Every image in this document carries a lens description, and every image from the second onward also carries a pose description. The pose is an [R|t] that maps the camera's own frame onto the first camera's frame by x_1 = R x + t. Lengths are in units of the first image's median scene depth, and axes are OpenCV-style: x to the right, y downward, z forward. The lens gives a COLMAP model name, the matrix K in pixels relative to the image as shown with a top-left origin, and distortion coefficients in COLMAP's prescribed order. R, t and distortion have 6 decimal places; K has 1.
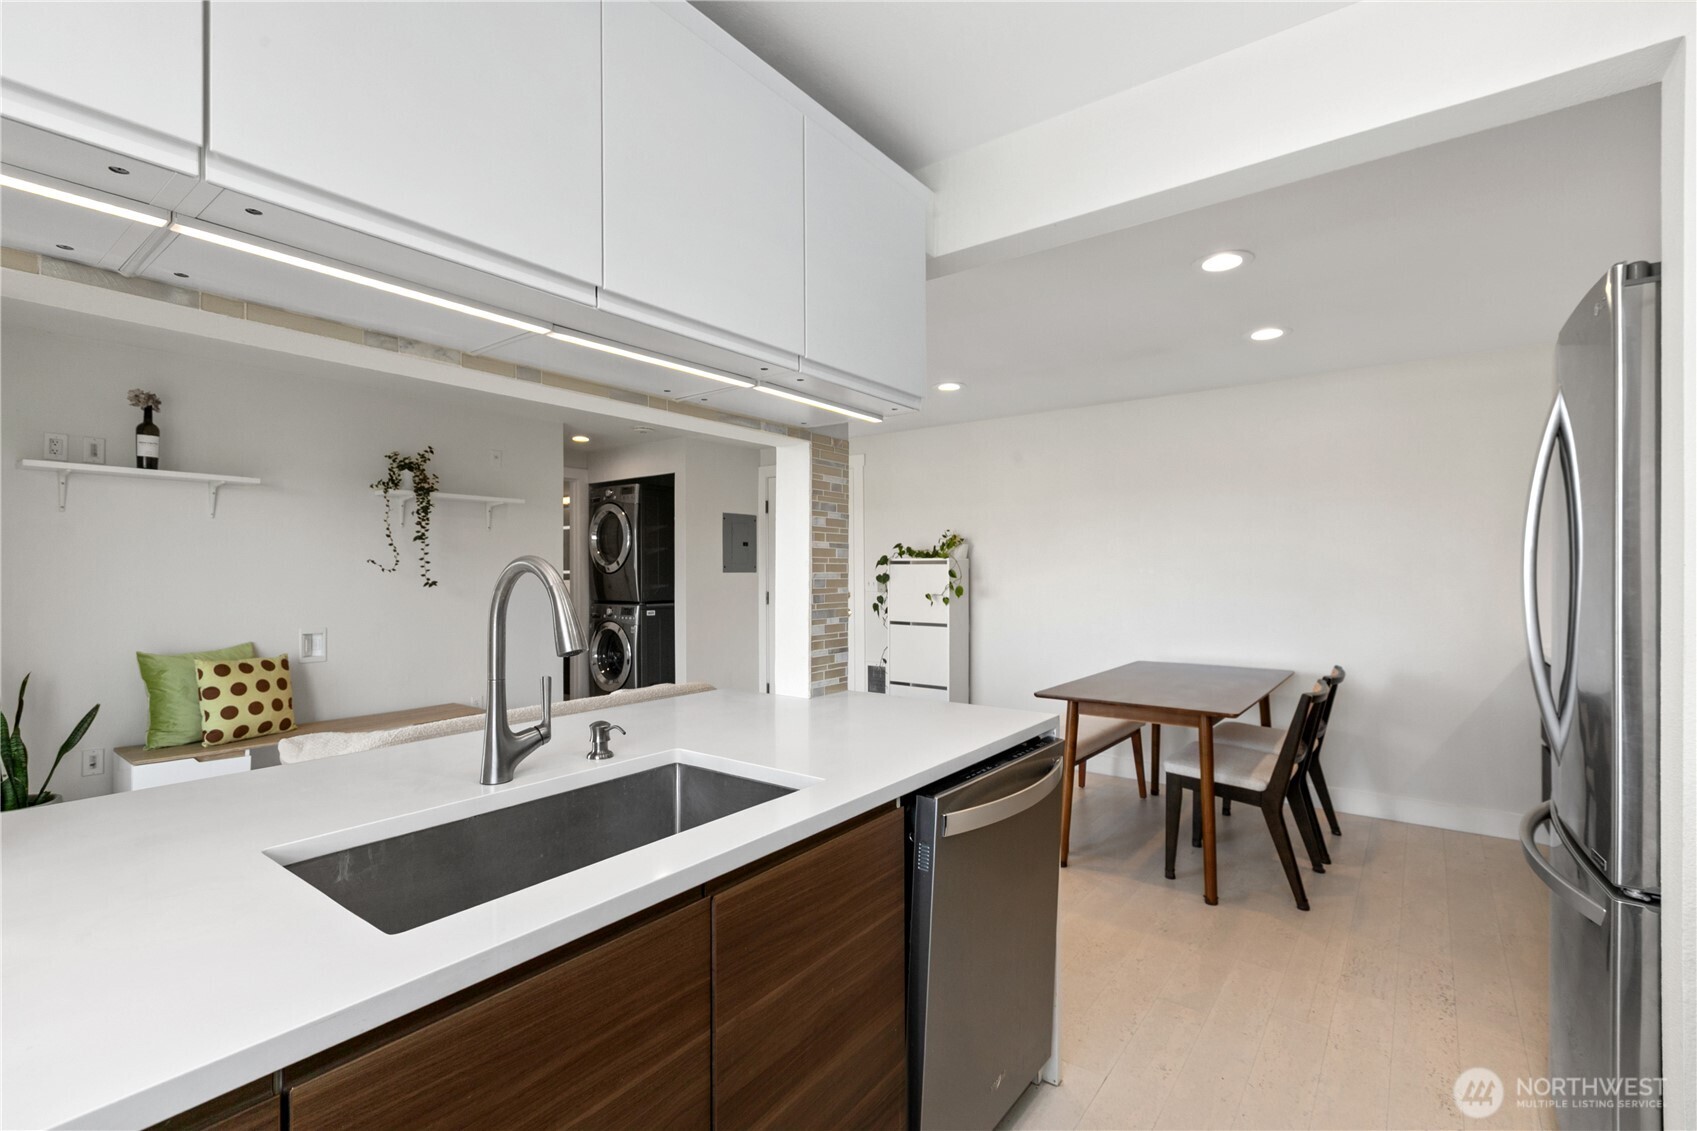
lens RADIAL K [[762.5, 0, 846.1], [0, 762.5, 565.2], [0, 0, 1]] dist [0.001813, -0.000371]
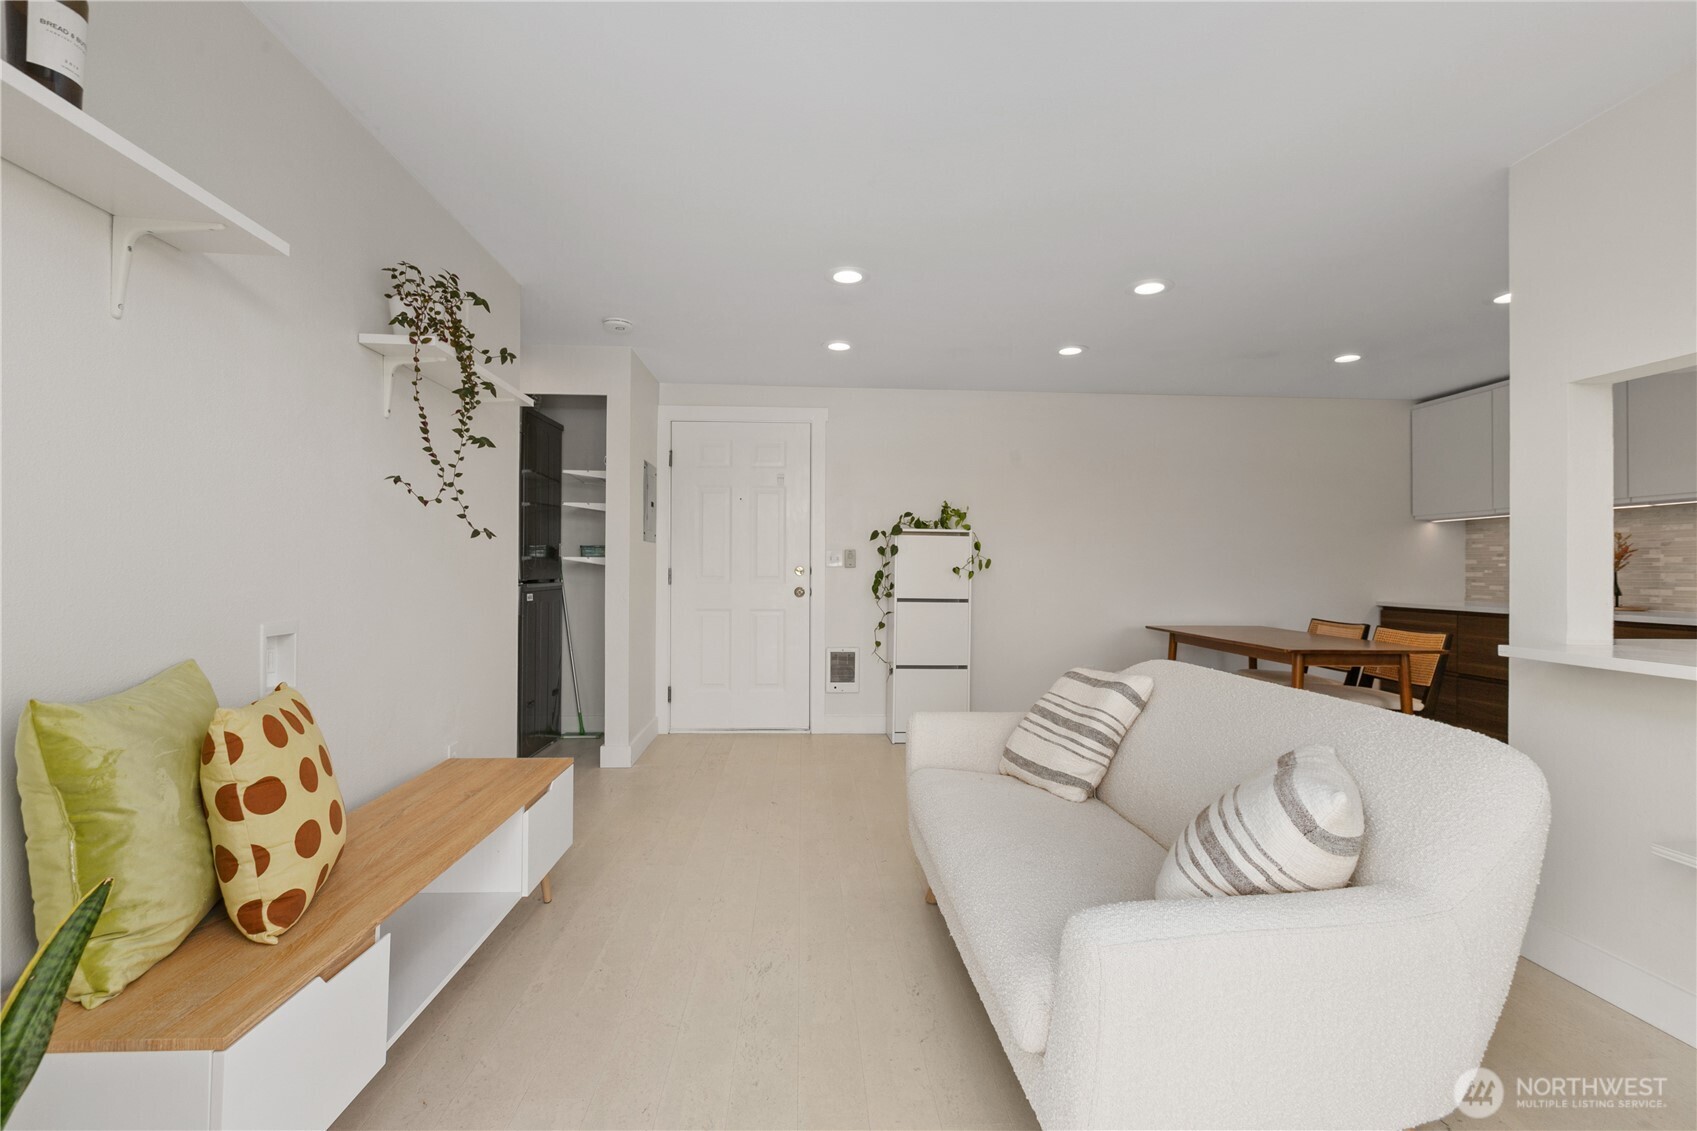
lens RADIAL K [[764.6, 0, 851.8], [0, 764.6, 565.7], [0, 0, 1]] dist [0.001327, -0.000070]
pose [[0.755985, 0.011280, 0.654491, -0.690553], [-0.015998, 0.999871, 0.001247, 0.041947], [-0.654393, -0.011413, 0.756068, 0.430502]]
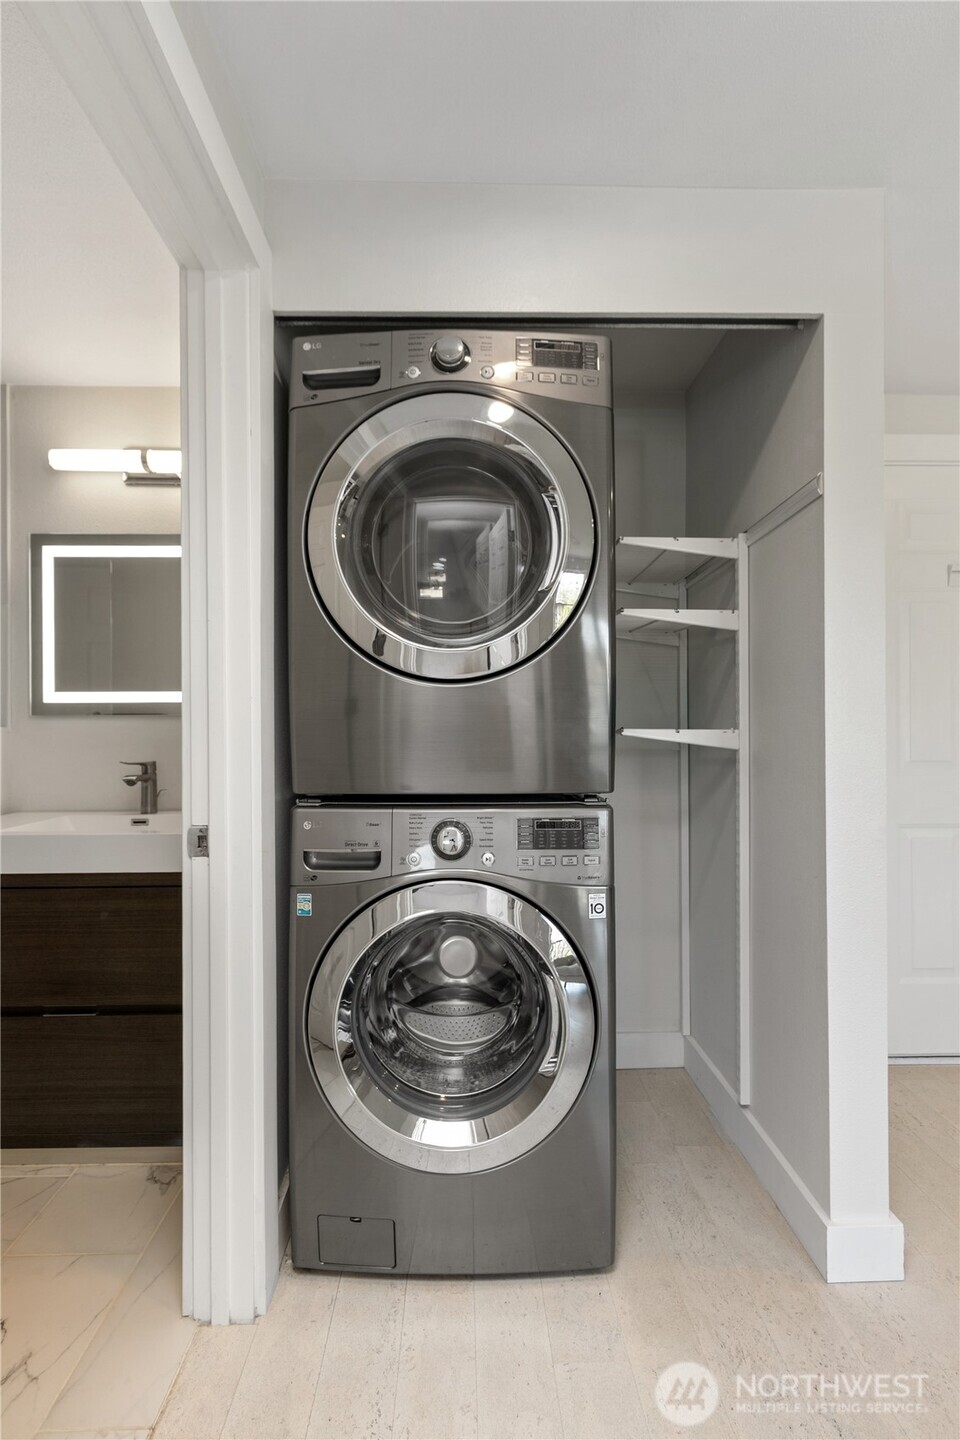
lens RADIAL K [[640.9, 0, 478.9], [0, 640.9, 724.2], [0, 0, 1]] dist [-0.000913, -0.000231]
pose [[0.780727, 0.000568, 0.624872, -0.623186], [-0.003604, 0.999987, 0.003593, 0.033927], [-0.624861, -0.005058, 0.780719, 1.209489]]
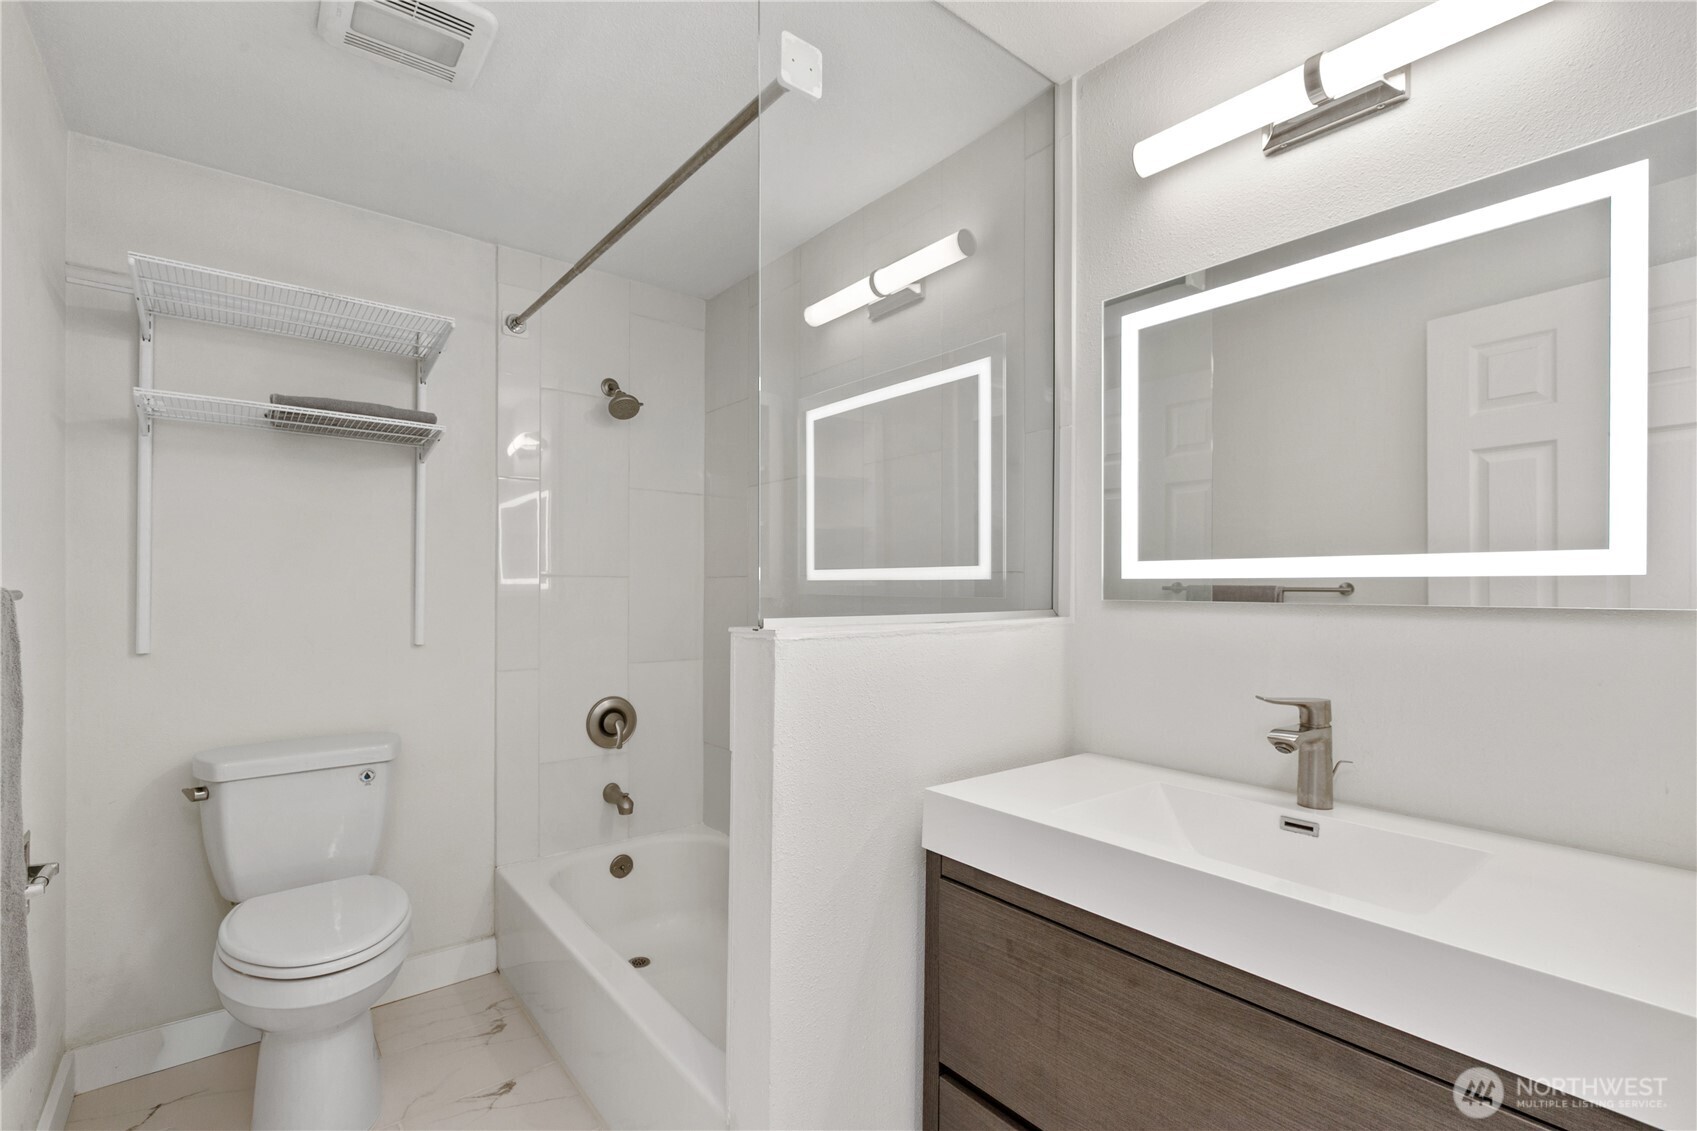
lens RADIAL K [[768.3, 0, 844.5], [0, 768.3, 583.7], [0, 0, 1]] dist [-0.001404, 0.000042]
pose [[0.970400, 0.004536, -0.241460, -0.615448], [-0.002559, 0.999961, 0.008501, 0.020339], [0.241489, -0.007631, 0.970373, 1.423197]]
